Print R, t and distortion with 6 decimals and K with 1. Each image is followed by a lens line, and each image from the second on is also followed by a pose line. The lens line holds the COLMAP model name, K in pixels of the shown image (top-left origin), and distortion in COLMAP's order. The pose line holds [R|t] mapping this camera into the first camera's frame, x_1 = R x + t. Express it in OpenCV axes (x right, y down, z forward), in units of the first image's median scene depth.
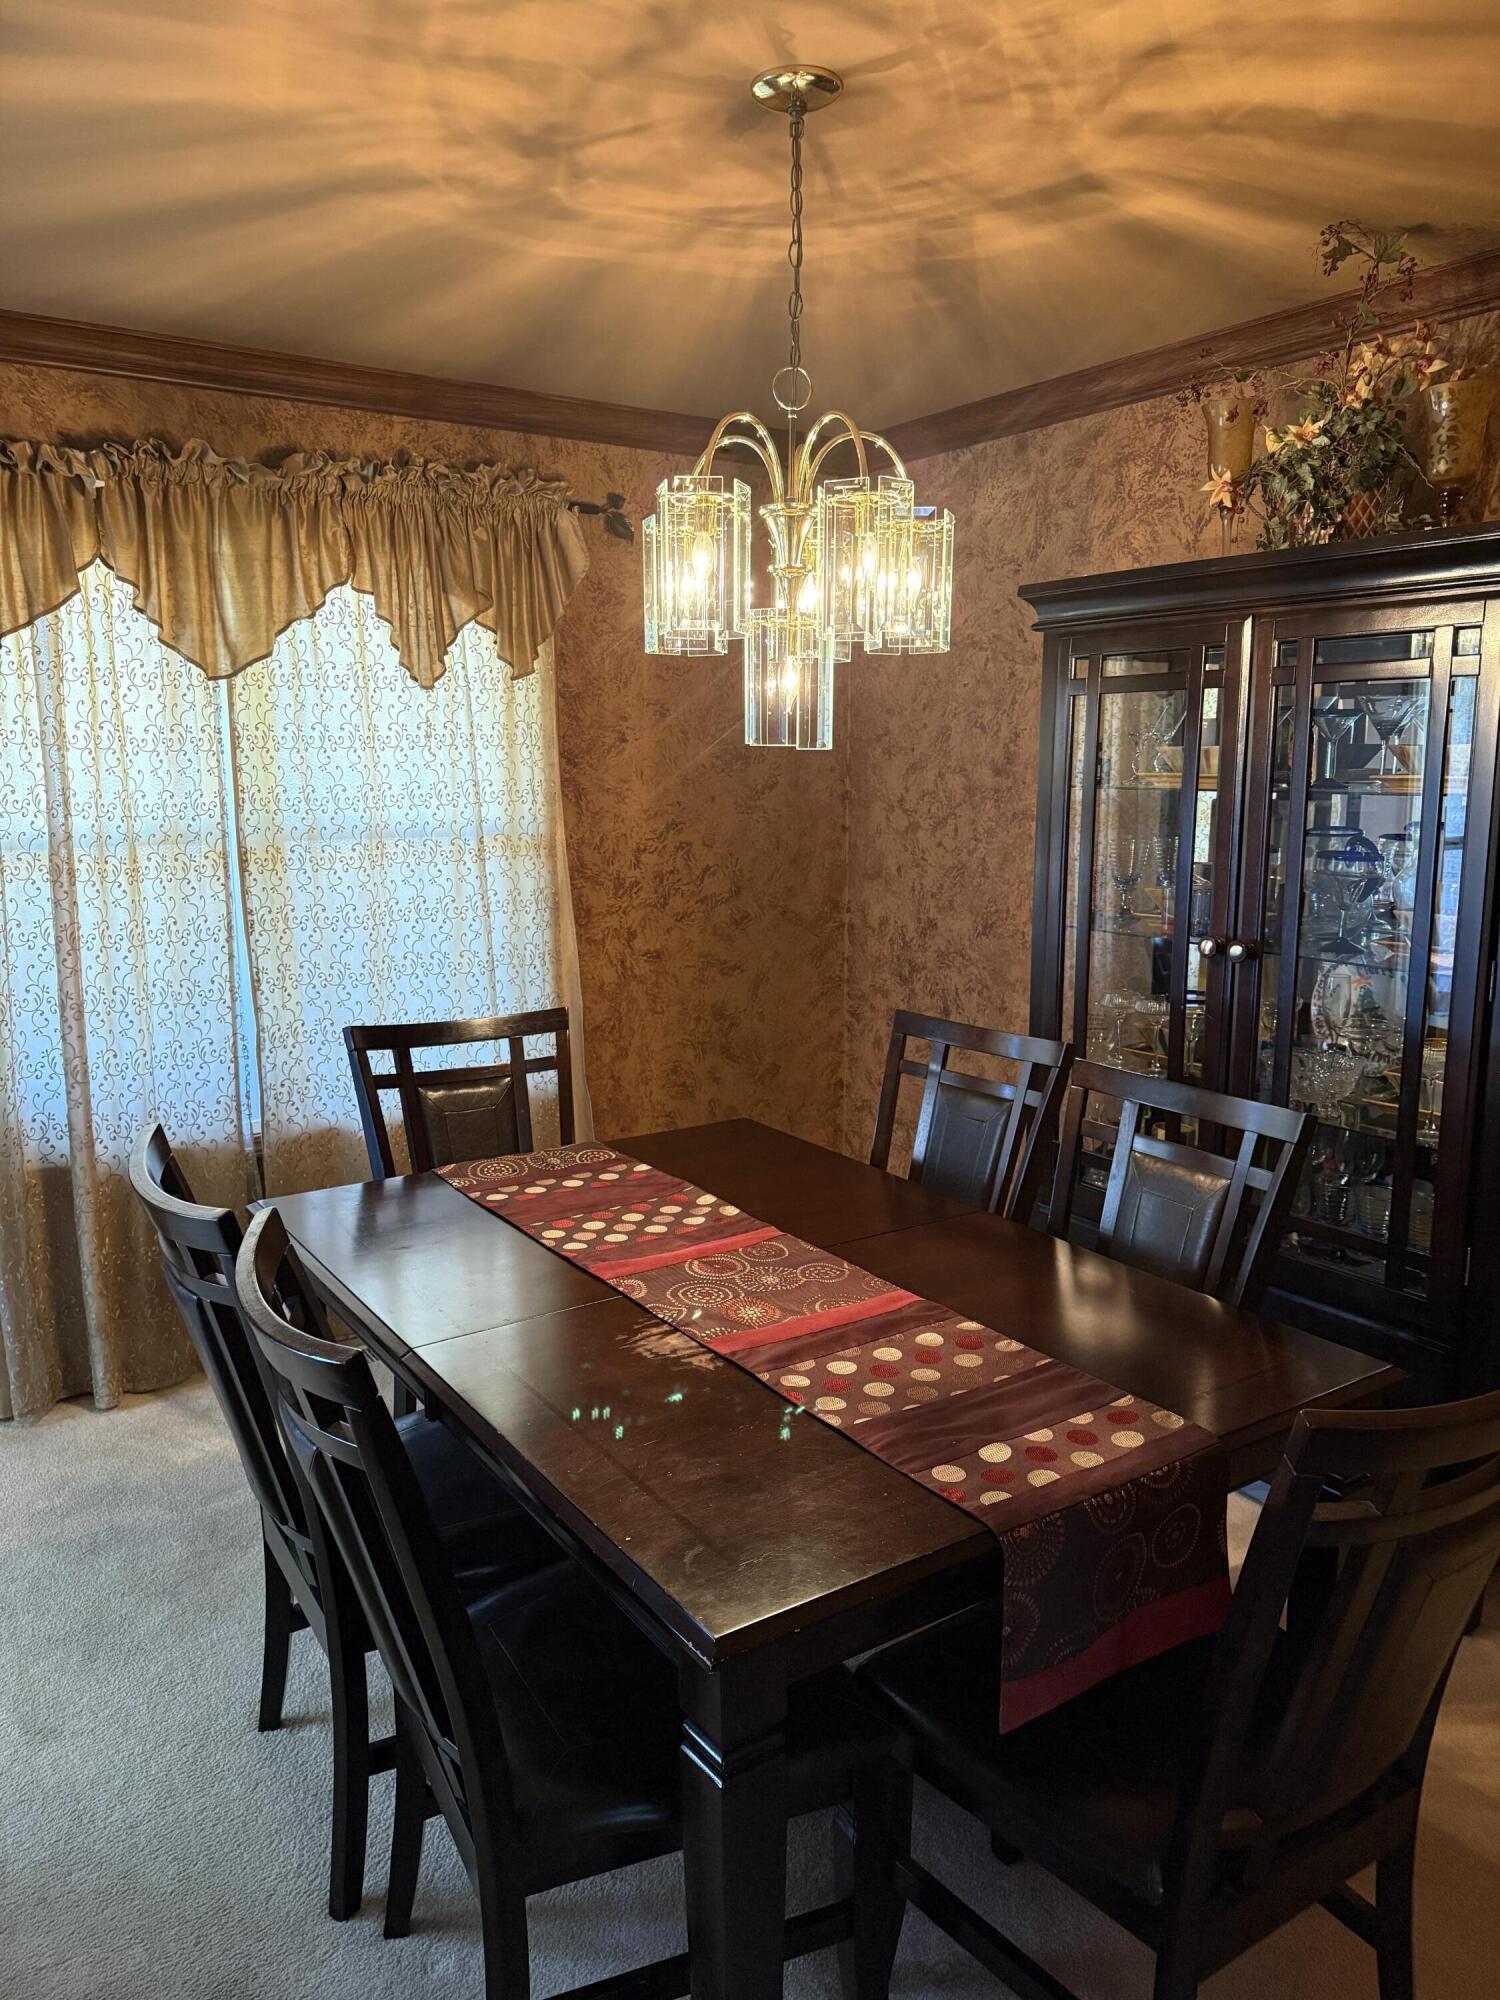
lens RADIAL K [[1403.4, 0, 750.1], [0, 1403.4, 974.6], [0, 0, 1]] dist [0.074648, -0.074215]
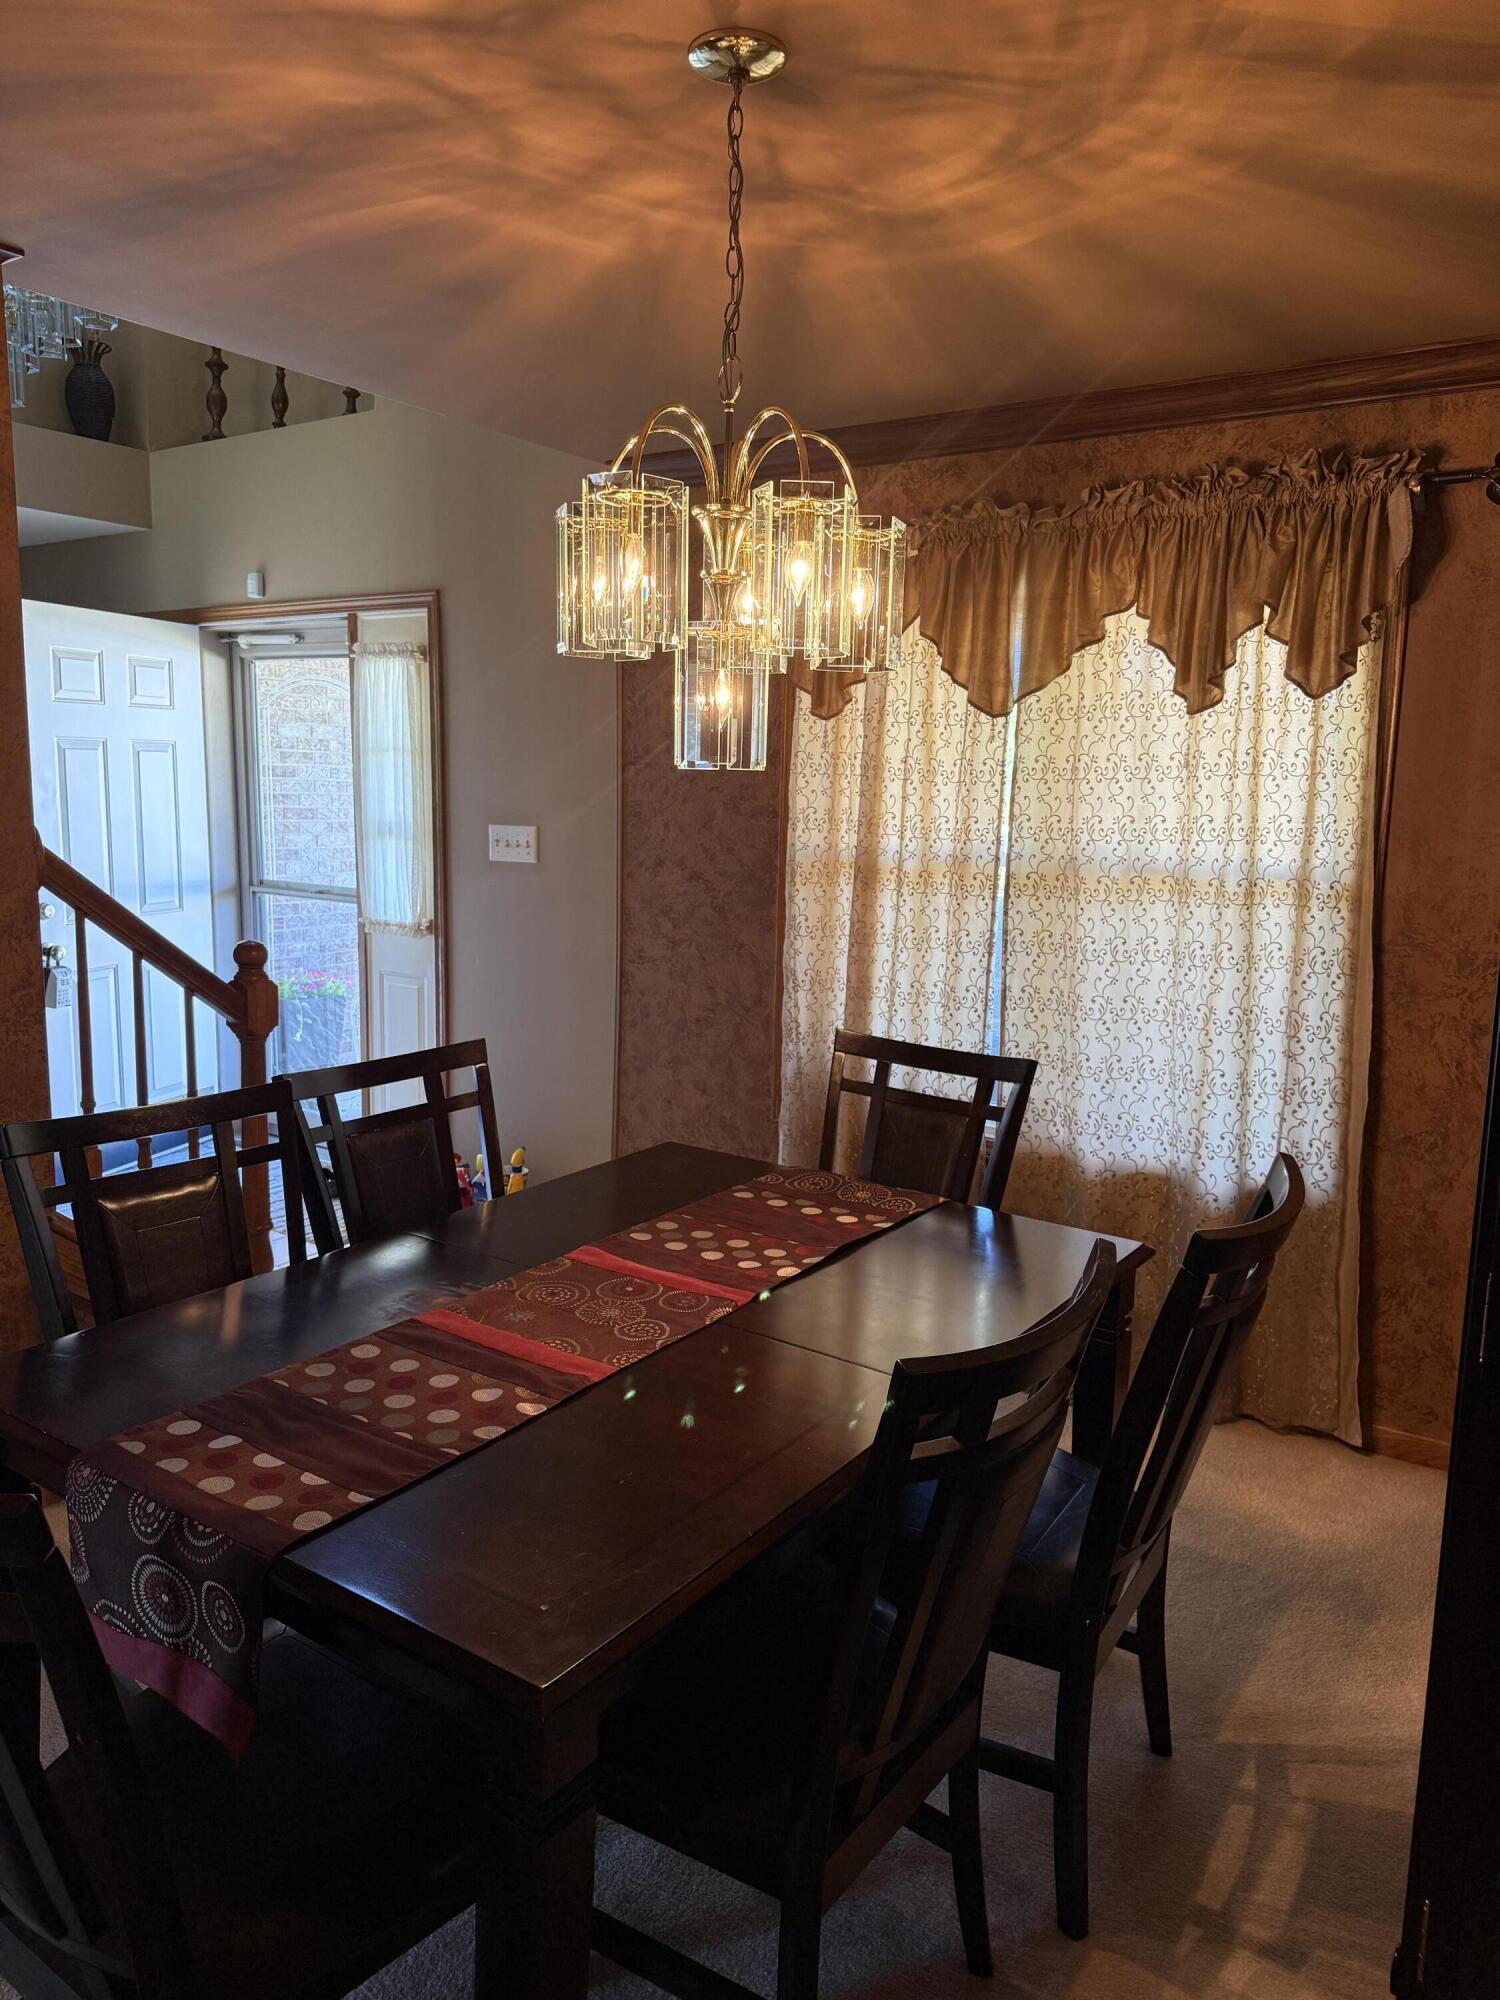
lens RADIAL K [[1399.4, 0, 750.0], [0, 1399.4, 1000.0], [0, 0, 1]] dist [-0.005711, -0.002512]
pose [[0.366619, 0.156910, -0.917044, 0.781571], [-0.164215, 0.981114, 0.102222, -0.096188], [0.915764, 0.113116, 0.385462, 0.598962]]
